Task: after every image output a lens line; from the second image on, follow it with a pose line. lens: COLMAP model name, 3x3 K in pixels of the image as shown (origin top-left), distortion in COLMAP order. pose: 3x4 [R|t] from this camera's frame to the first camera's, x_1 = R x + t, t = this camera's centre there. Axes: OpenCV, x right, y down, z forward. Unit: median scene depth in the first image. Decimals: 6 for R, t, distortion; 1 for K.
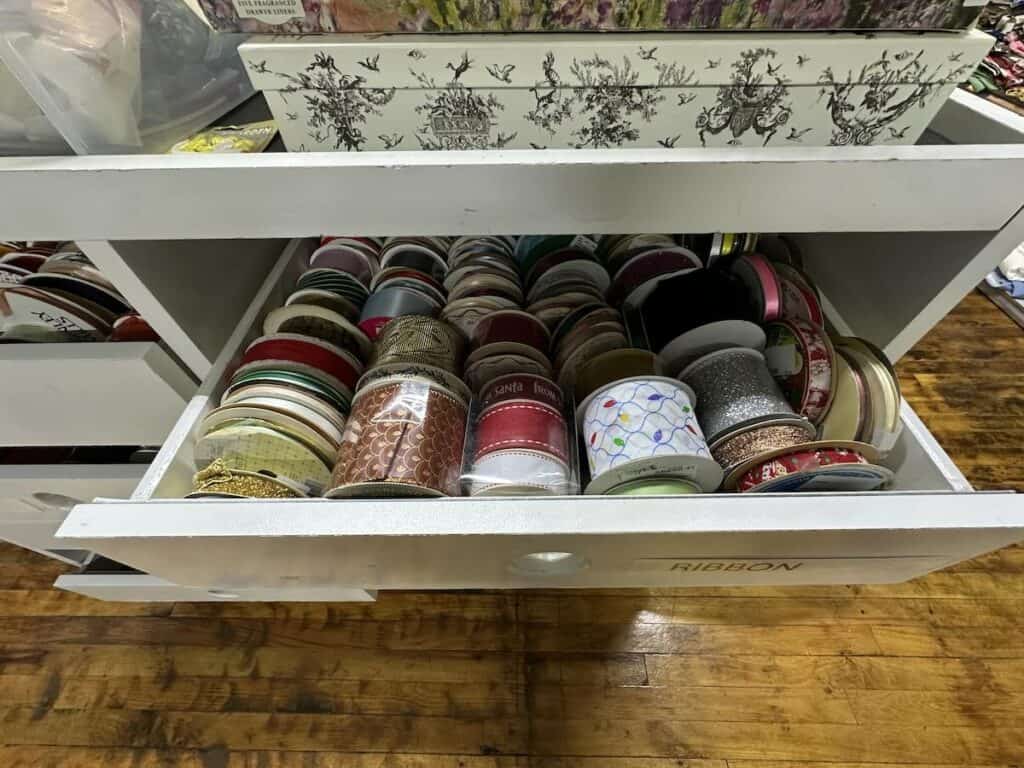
lens RADIAL K [[408.6, 0, 511.2], [0, 408.6, 383.3], [0, 0, 1]] dist [-0.001052, 0.000000]
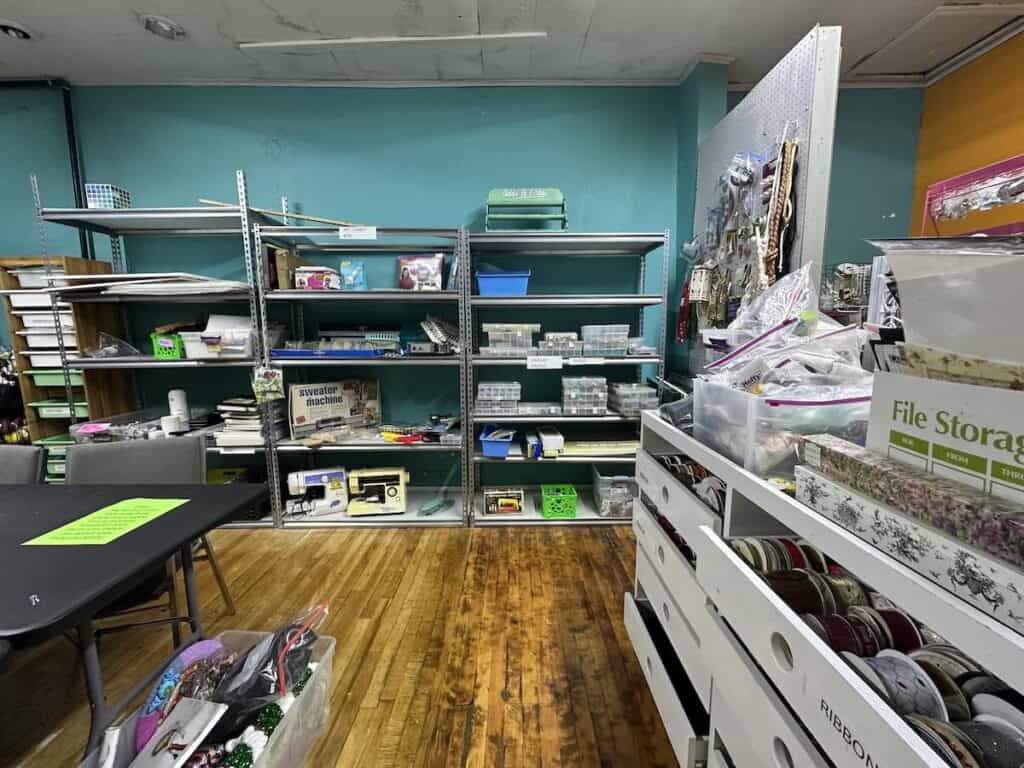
lens RADIAL K [[408.6, 0, 512.9], [0, 408.6, 382.3], [0, 0, 1]] dist [-0.001052, 0.000000]
pose [[0.007191, 0.144015, -0.989549, 2.269068], [-0.768575, 0.633862, 0.086665, 0.206296], [0.639719, 0.759920, 0.115244, -1.242952]]
